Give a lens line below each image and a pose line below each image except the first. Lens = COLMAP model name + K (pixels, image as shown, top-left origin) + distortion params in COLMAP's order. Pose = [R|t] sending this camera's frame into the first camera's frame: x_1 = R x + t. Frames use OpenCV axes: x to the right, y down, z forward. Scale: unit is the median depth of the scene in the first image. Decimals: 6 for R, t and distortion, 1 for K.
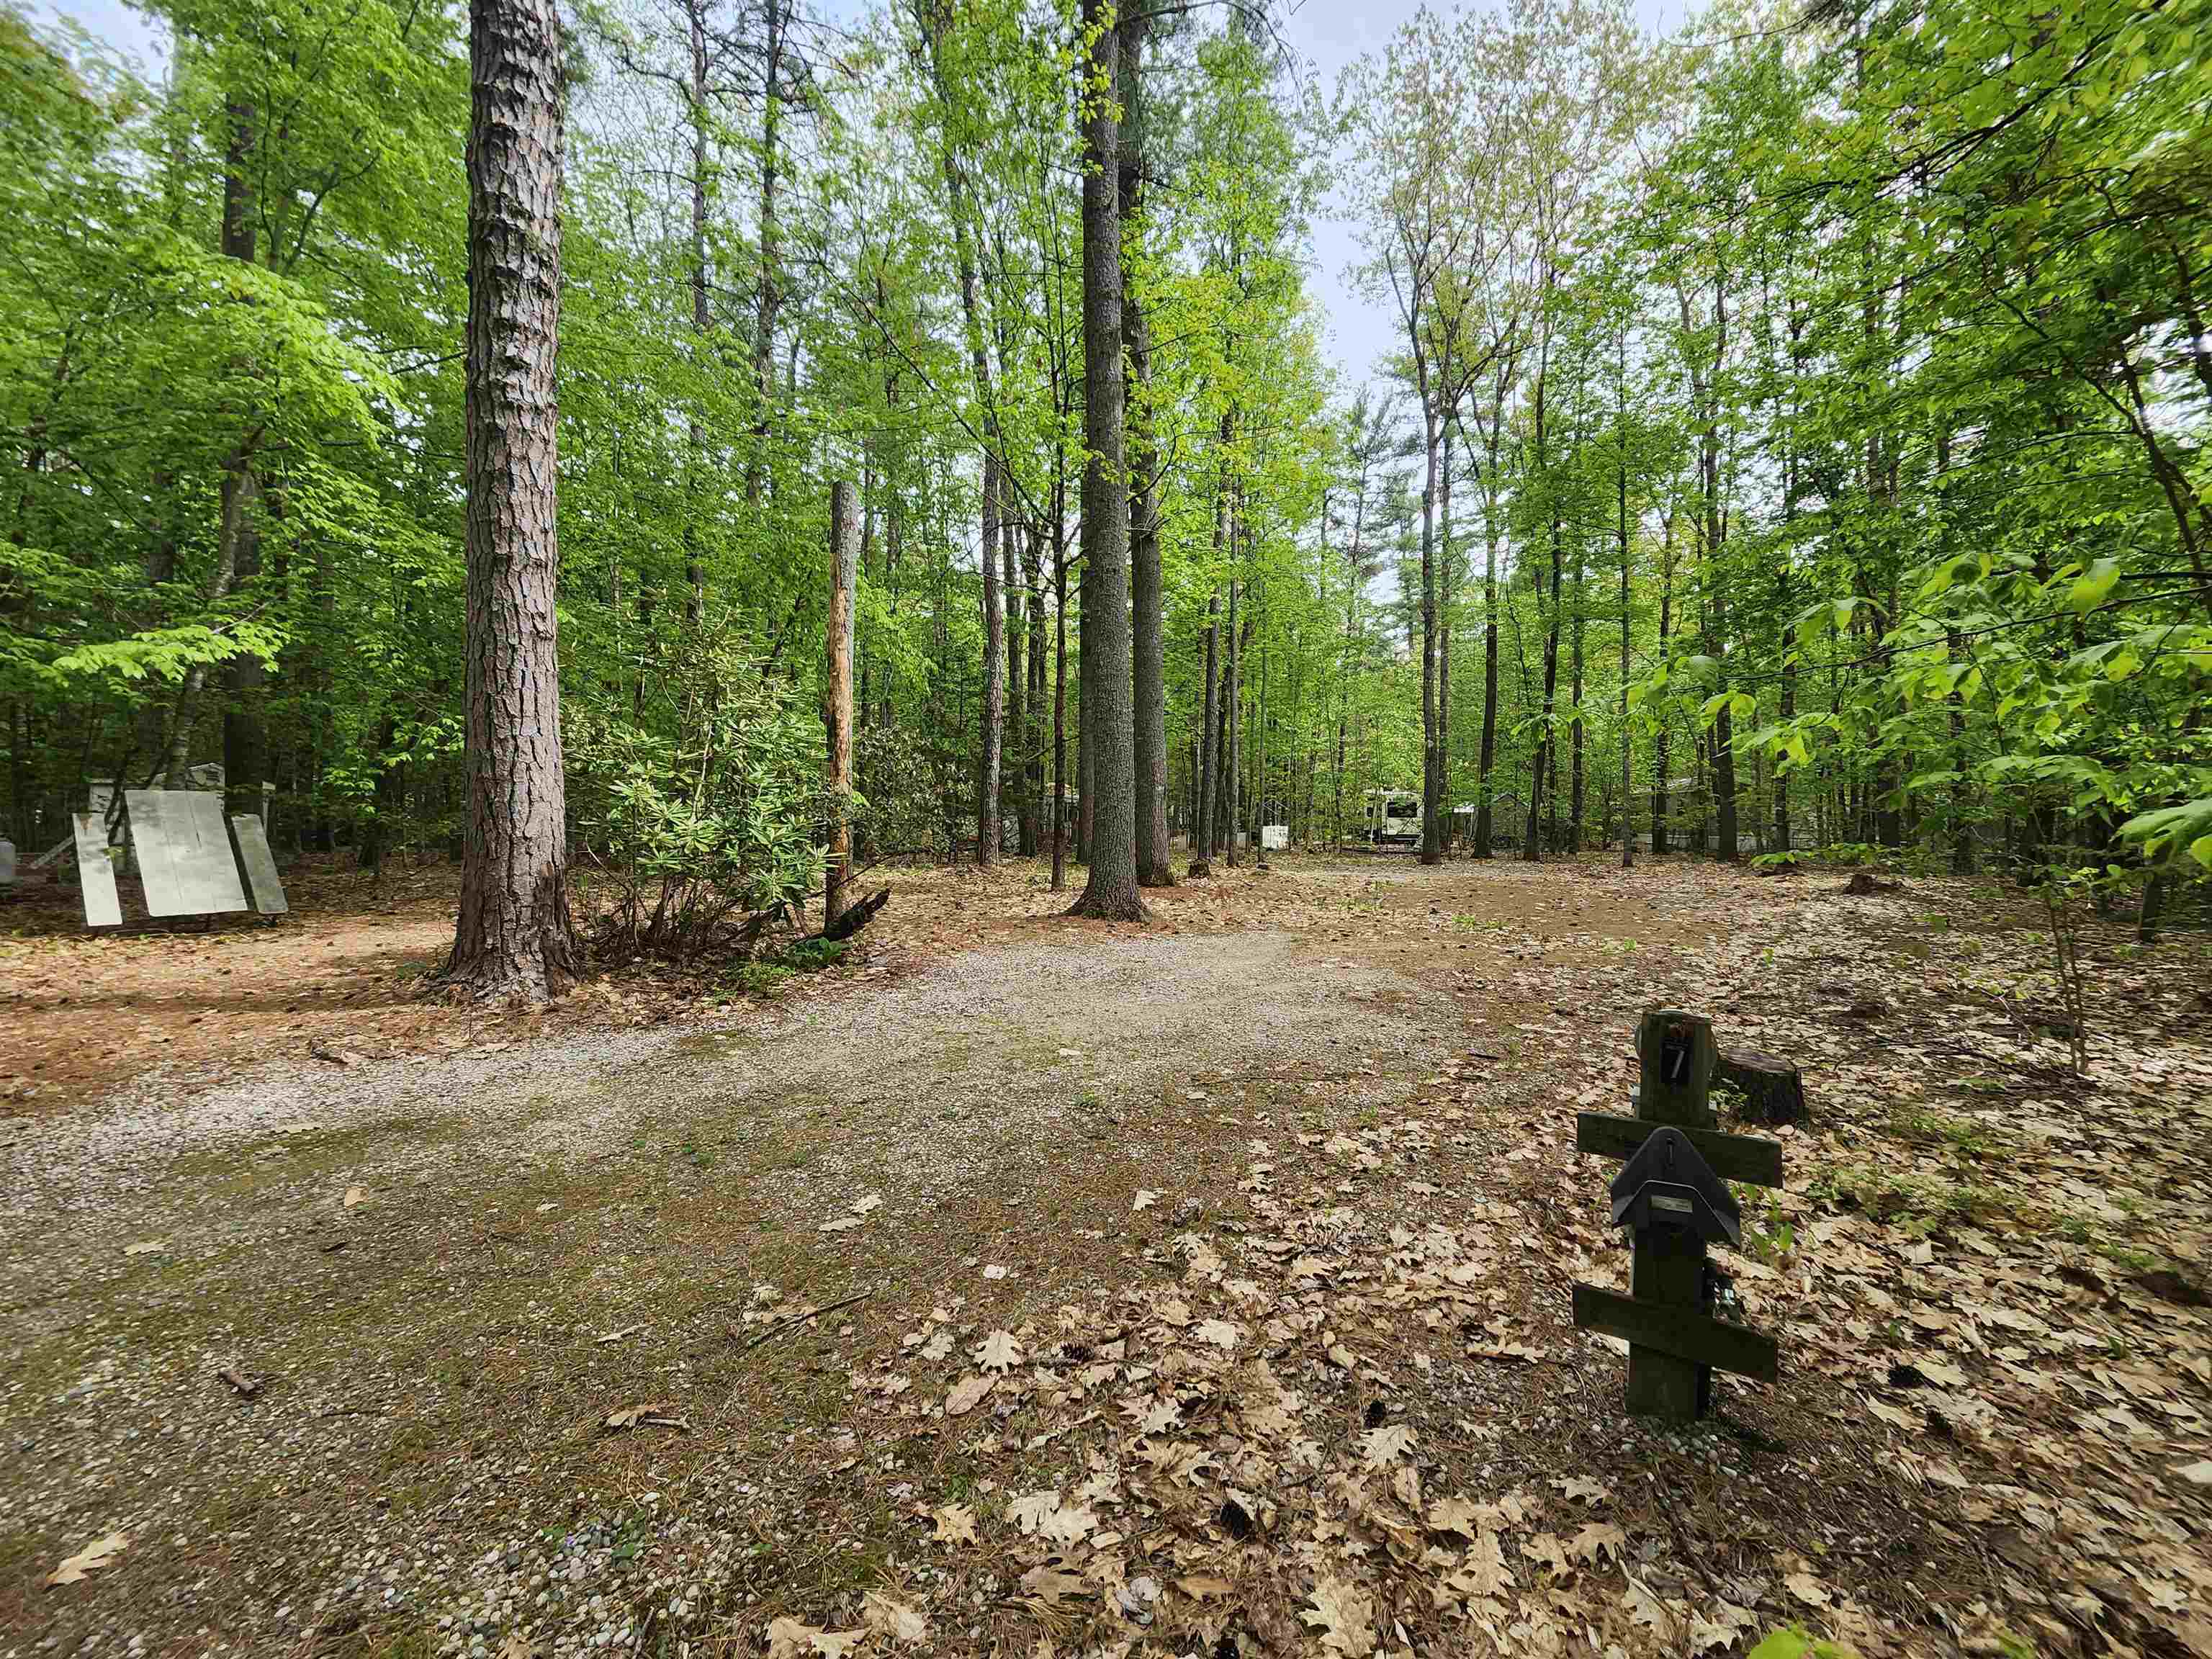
lens RADIAL K [[889.5, 0, 1103.5], [0, 889.5, 828.0], [0, 0, 1]] dist [-0.001079, -0.000097]
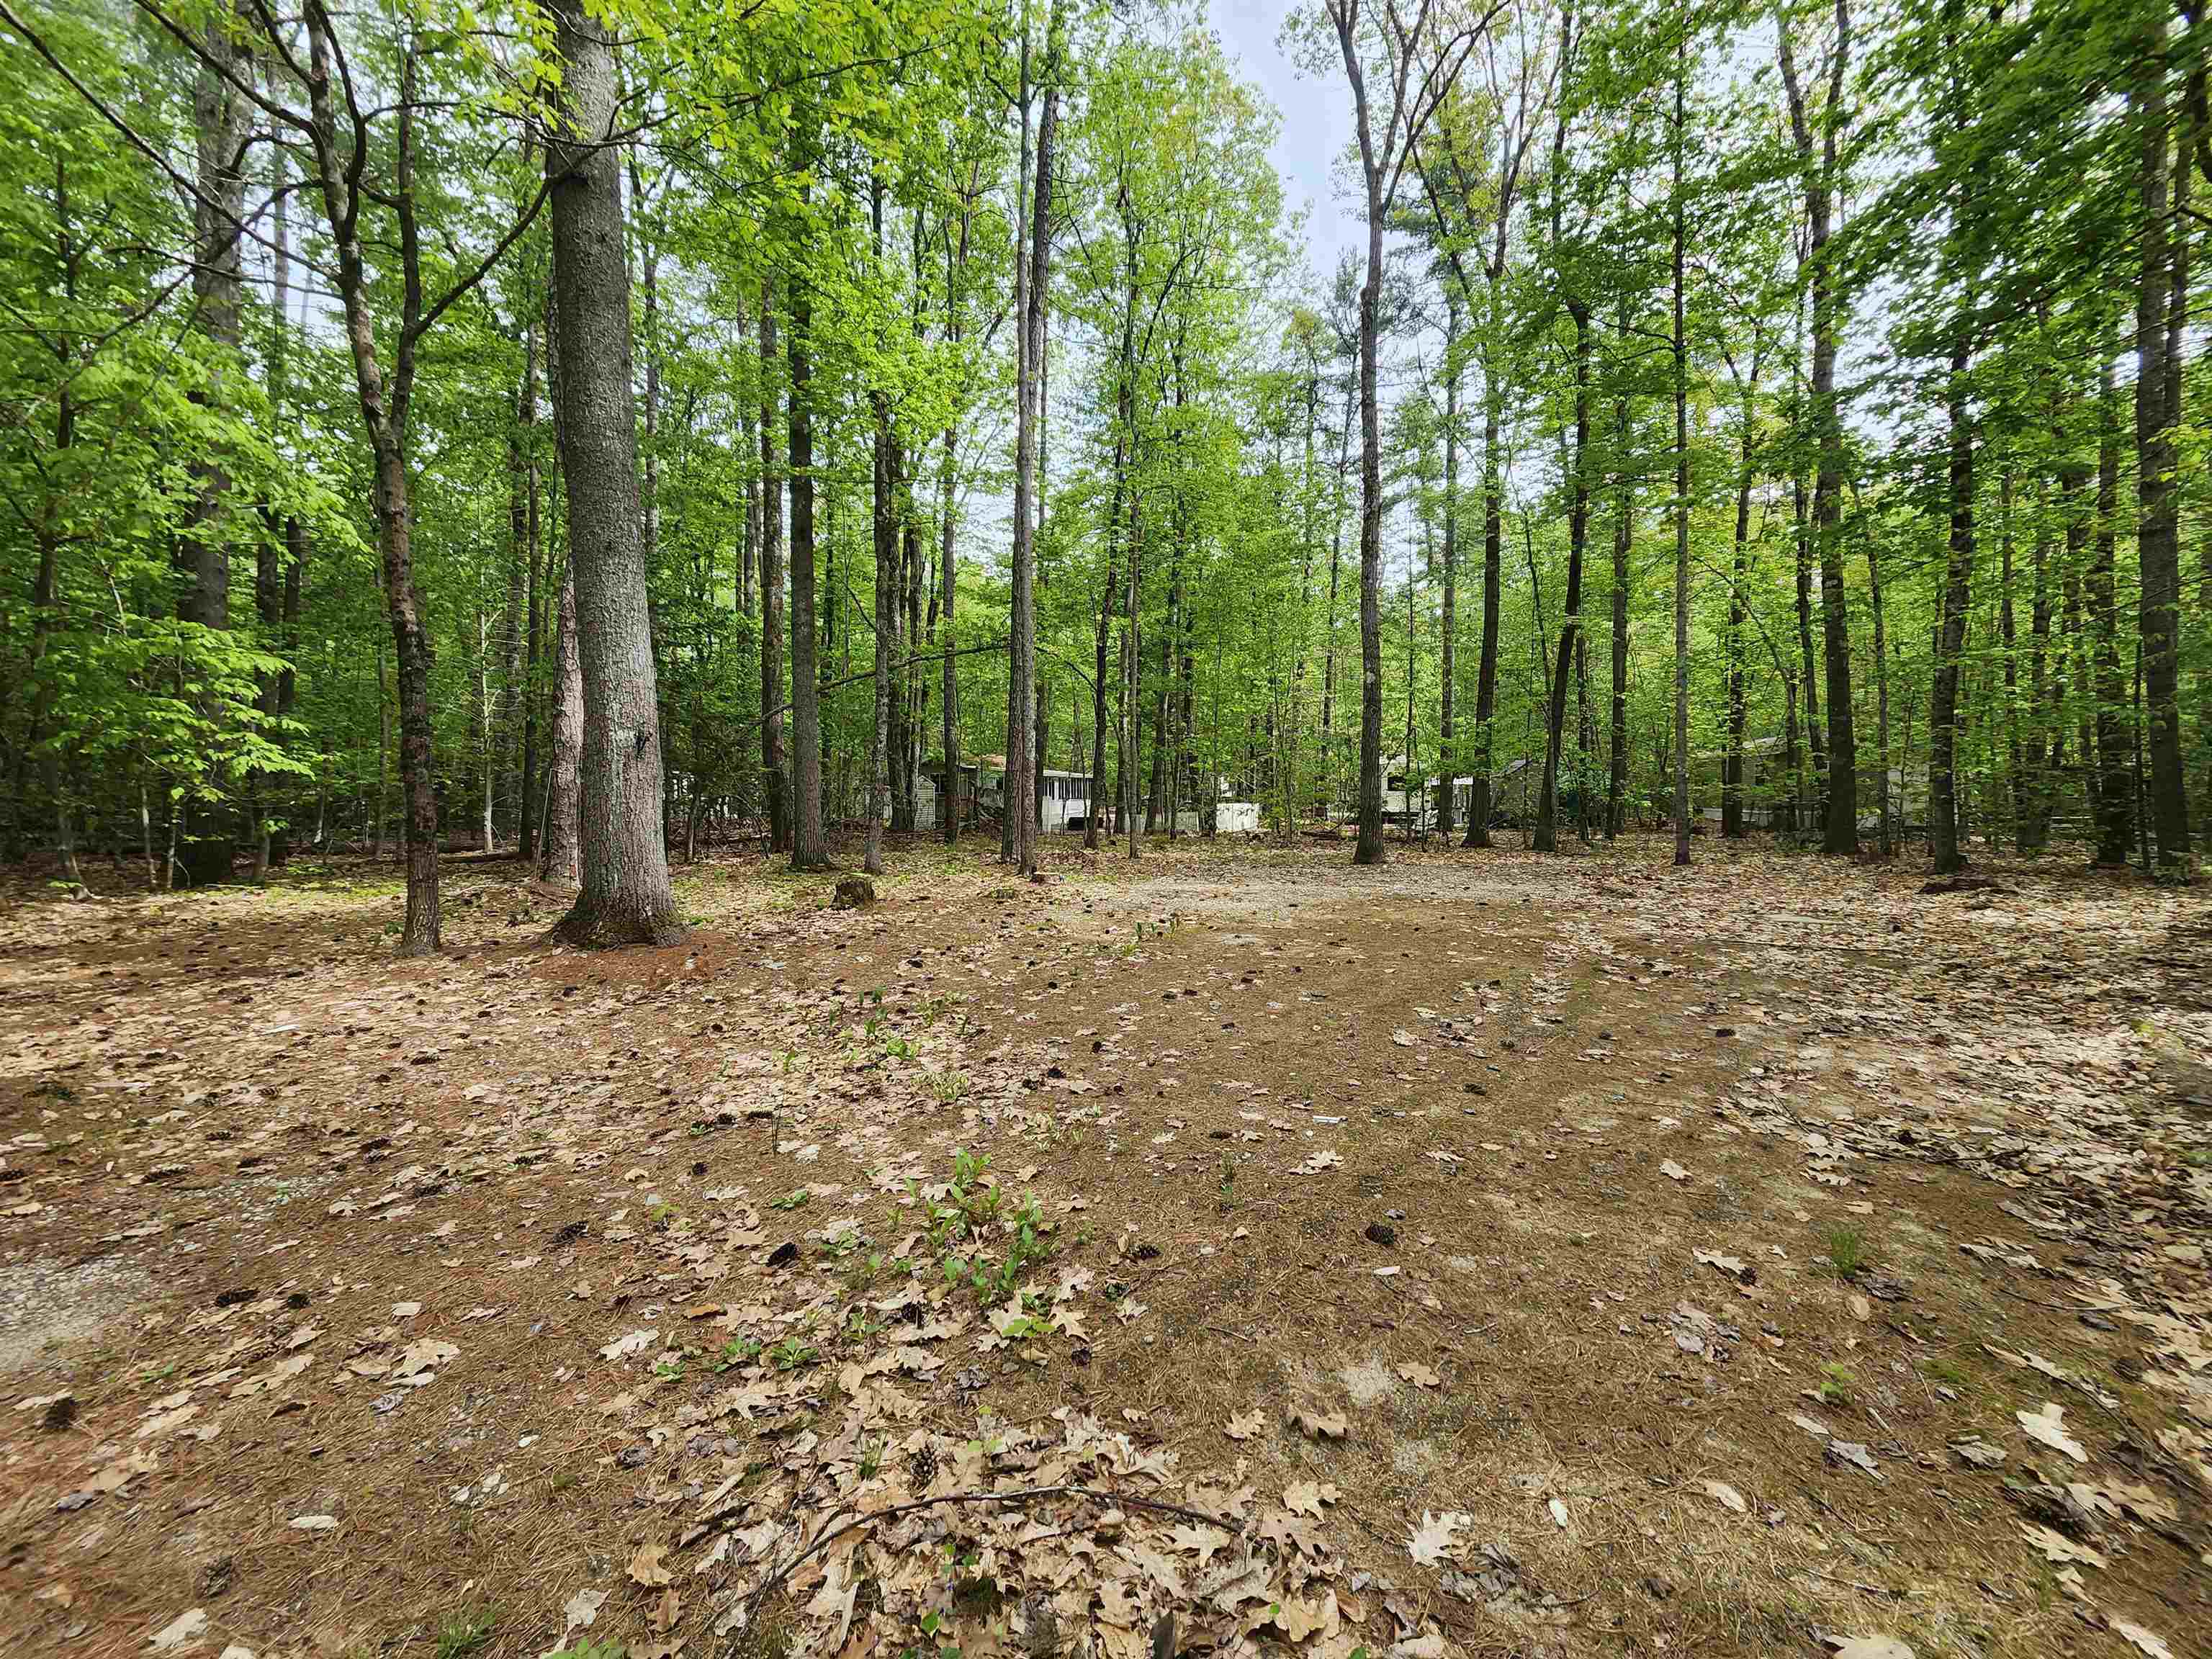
lens RADIAL K [[889.5, 0, 1108.5], [0, 889.5, 828.8], [0, 0, 1]] dist [-0.001079, -0.000097]
pose [[0.998630, -0.010112, -0.051342, 0.143687], [0.011354, 0.999649, 0.023953, -0.000755], [0.051082, -0.024503, 0.998394, 0.233101]]
